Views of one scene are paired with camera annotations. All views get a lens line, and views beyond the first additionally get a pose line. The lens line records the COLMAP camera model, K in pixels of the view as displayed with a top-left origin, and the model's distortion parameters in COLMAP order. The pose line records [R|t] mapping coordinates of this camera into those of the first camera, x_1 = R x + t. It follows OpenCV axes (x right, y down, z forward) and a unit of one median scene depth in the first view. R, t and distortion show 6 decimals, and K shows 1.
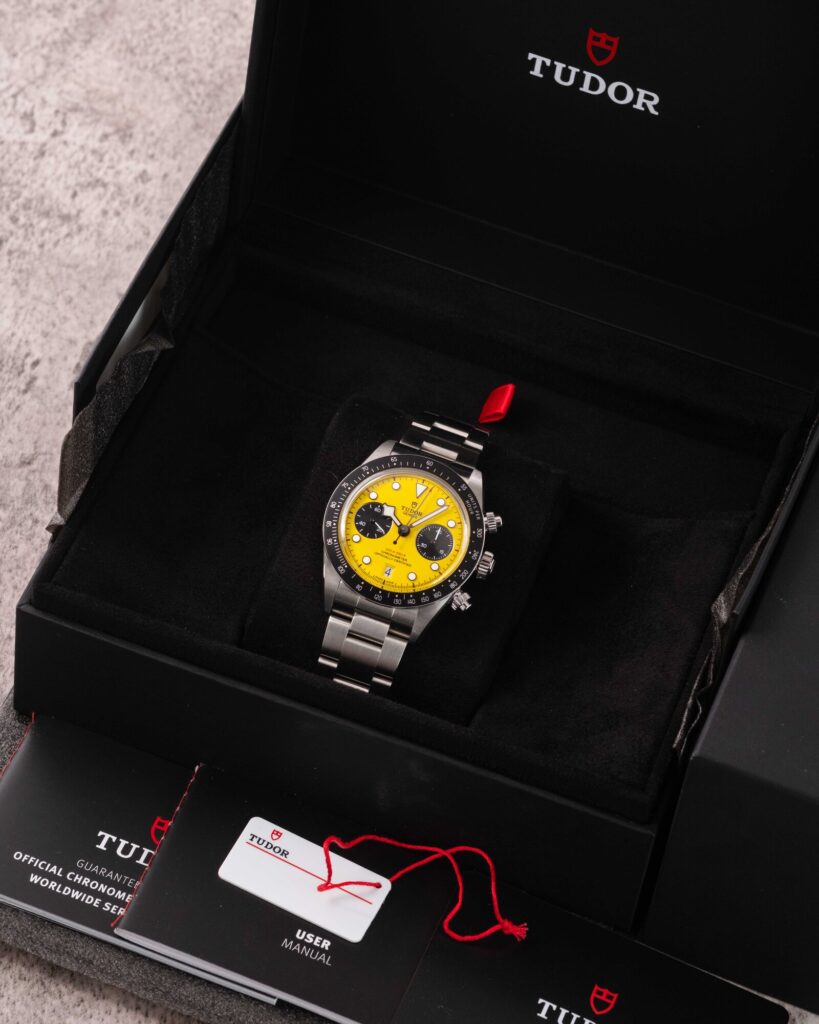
lens RADIAL K [[3971.6, 0, 409.5], [0, 3971.6, 512.0], [0, 0, 1]] dist [0.034019, 3.693421]
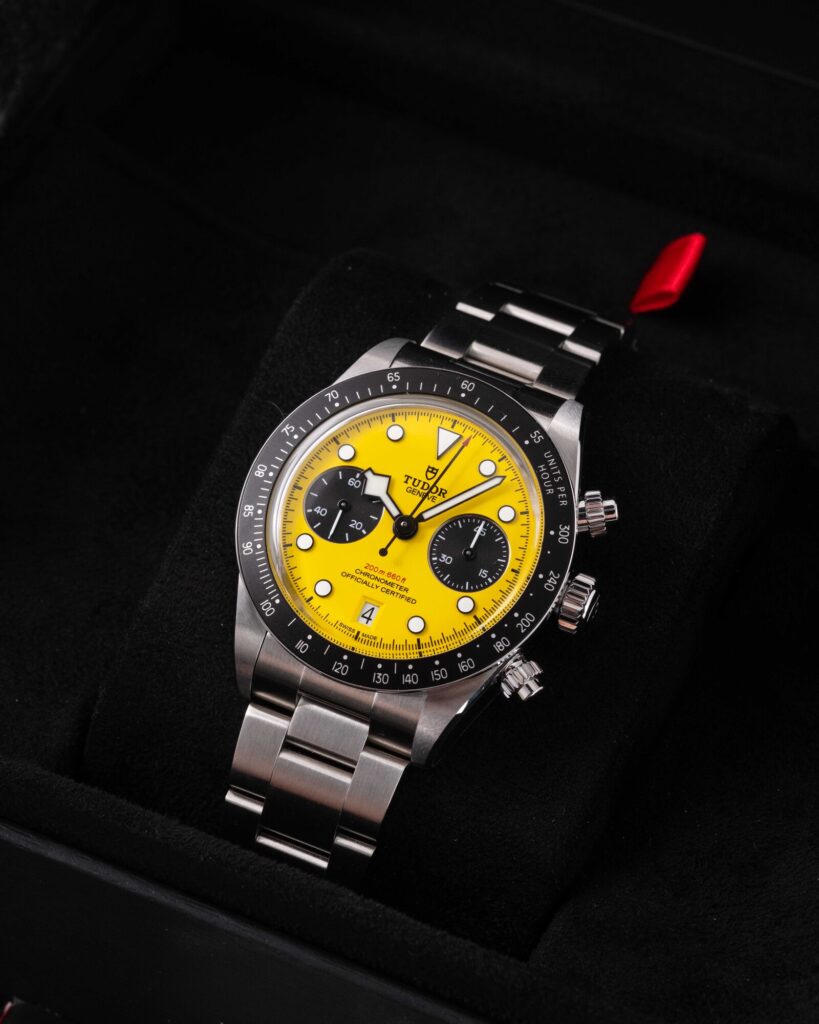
lens RADIAL K [[3971.6, 0, 409.5], [0, 3971.6, 512.0], [0, 0, 1]] dist [0.034019, 3.693421]
pose [[0.985092, 0.013169, -0.171524, 0.080039], [-0.012824, 0.999913, 0.003122, 0.001402], [0.171550, -0.000875, 0.985175, 0.534612]]
